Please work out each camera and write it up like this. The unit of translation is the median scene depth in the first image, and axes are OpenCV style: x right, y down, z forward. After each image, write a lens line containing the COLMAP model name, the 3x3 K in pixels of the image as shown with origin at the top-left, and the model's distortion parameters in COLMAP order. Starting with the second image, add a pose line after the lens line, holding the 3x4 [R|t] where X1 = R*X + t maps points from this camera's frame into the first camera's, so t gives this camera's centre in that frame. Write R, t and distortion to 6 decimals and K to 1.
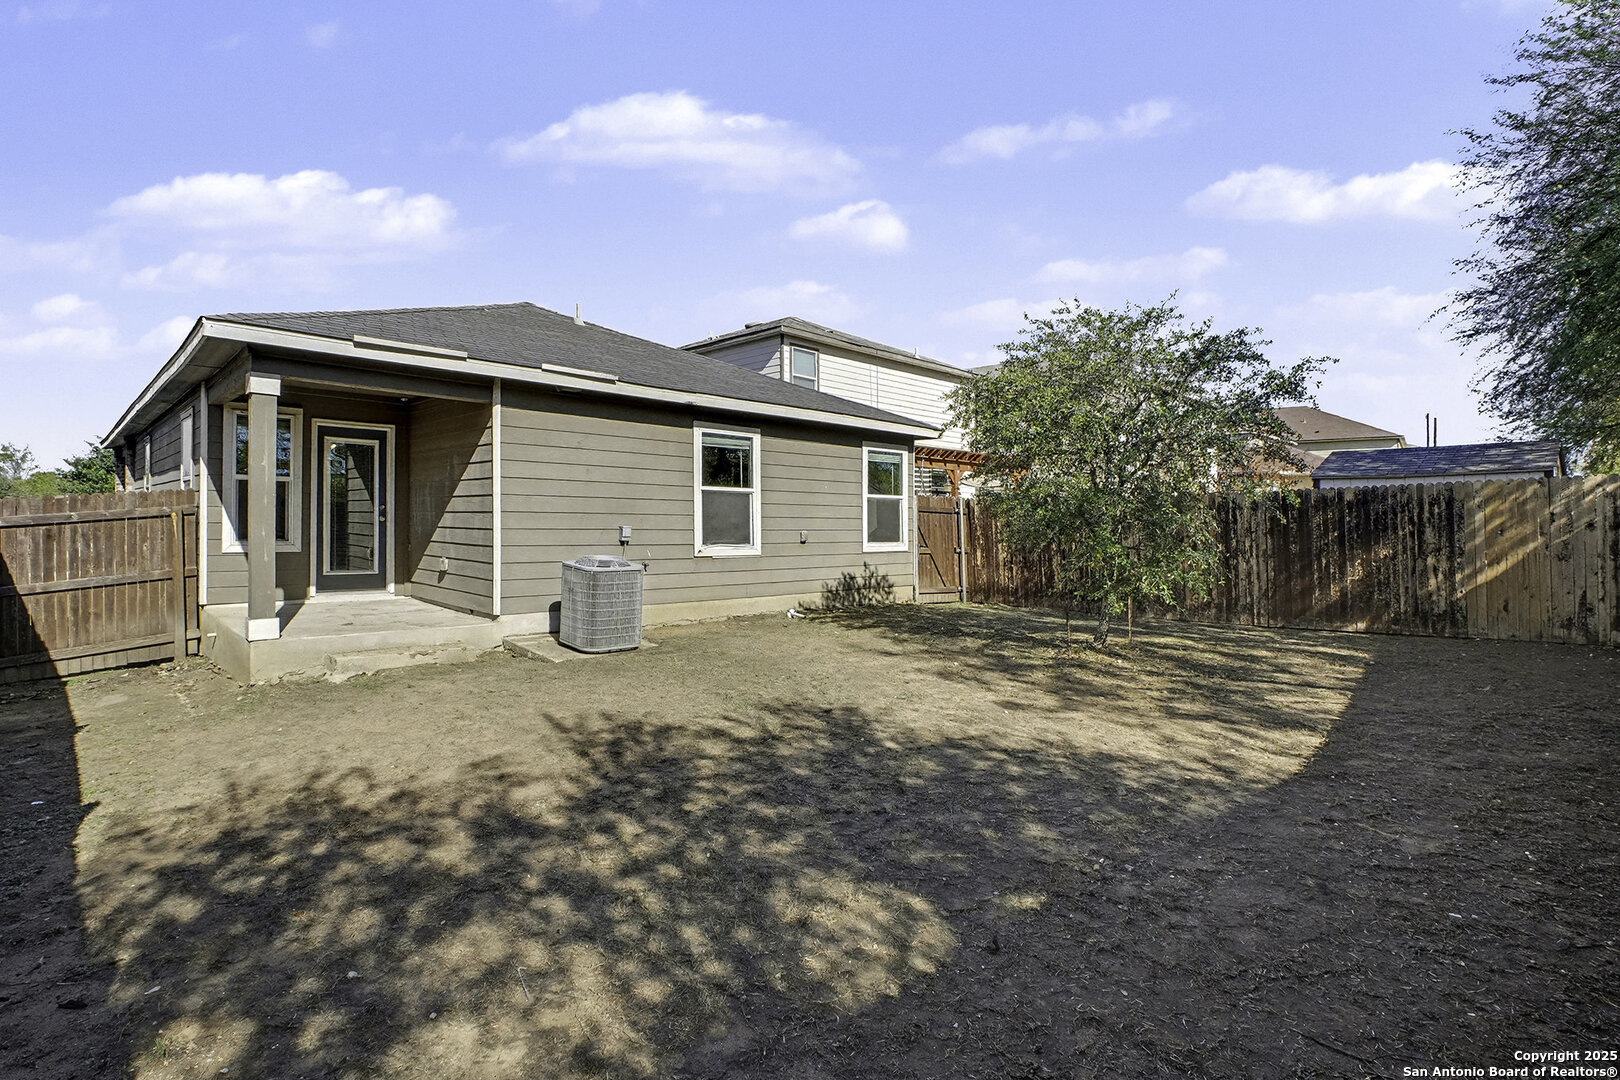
lens RADIAL K [[792.4, 0, 811.1], [0, 792.4, 543.0], [0, 0, 1]] dist [-0.043890, 0.021160]
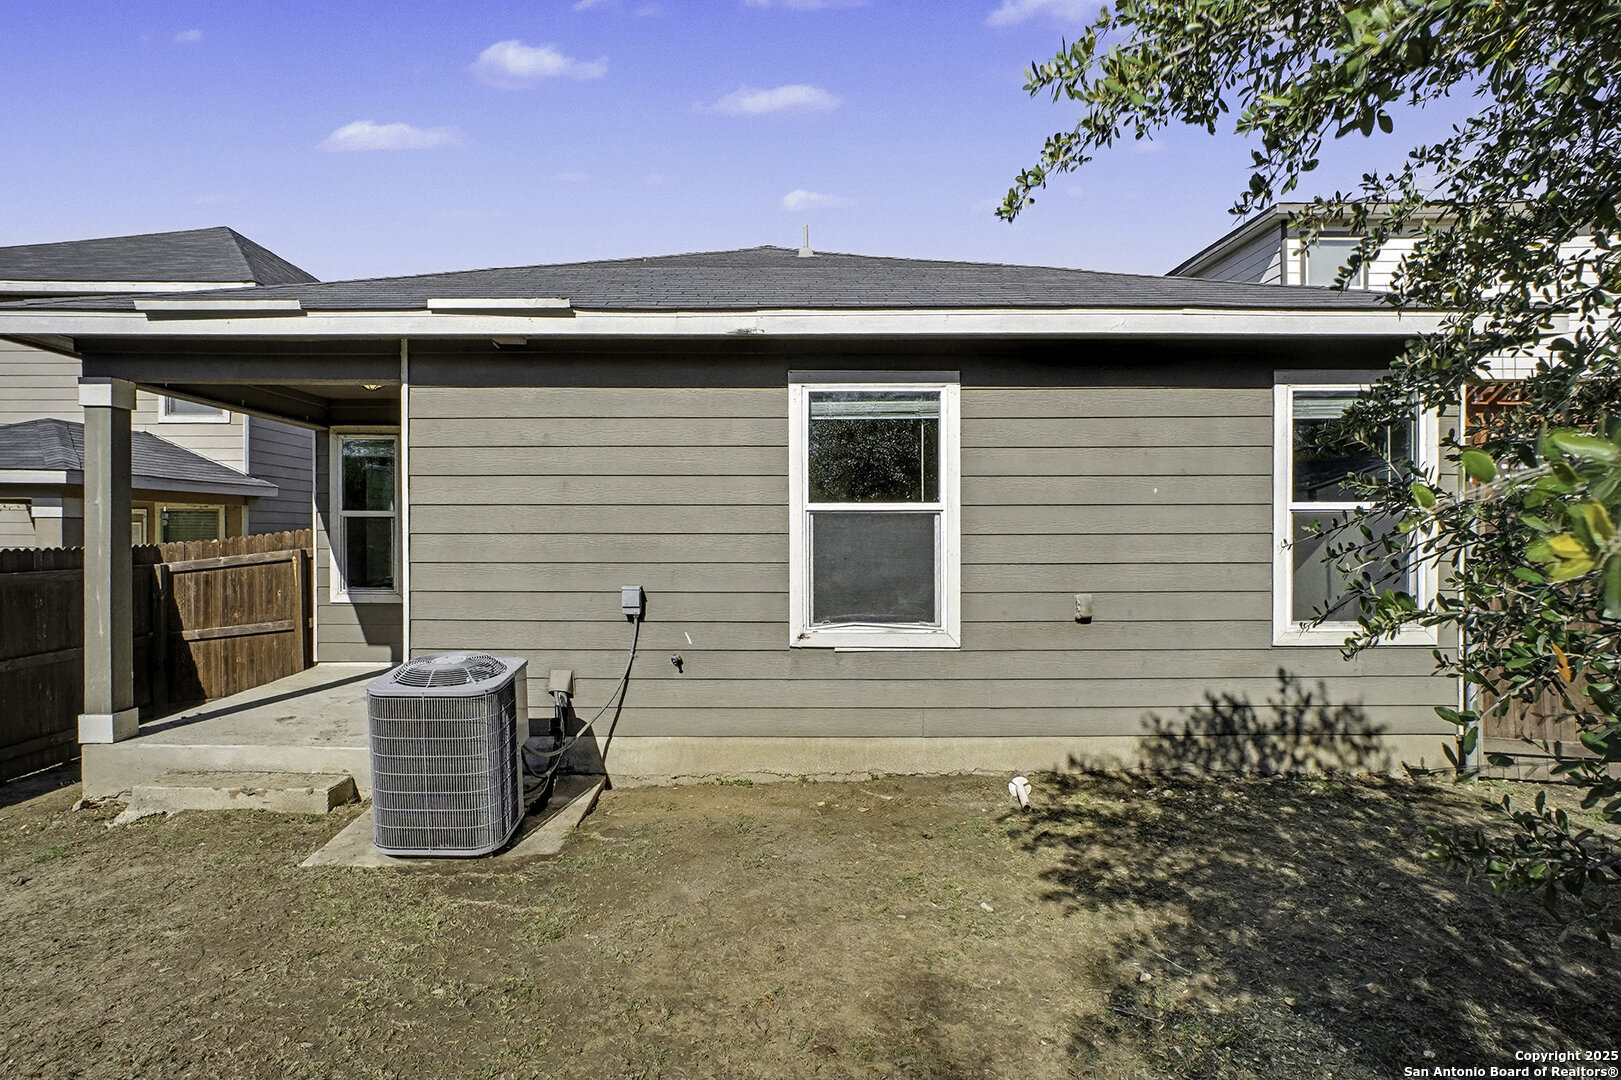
lens RADIAL K [[792.9, 0, 811.6], [0, 792.9, 543.0], [0, 0, 1]] dist [-0.043890, 0.021160]
pose [[0.734380, -0.002254, -0.678735, 0.184464], [-0.005292, 0.999945, -0.009047, -0.040491], [0.678718, 0.010236, 0.734327, 0.610141]]
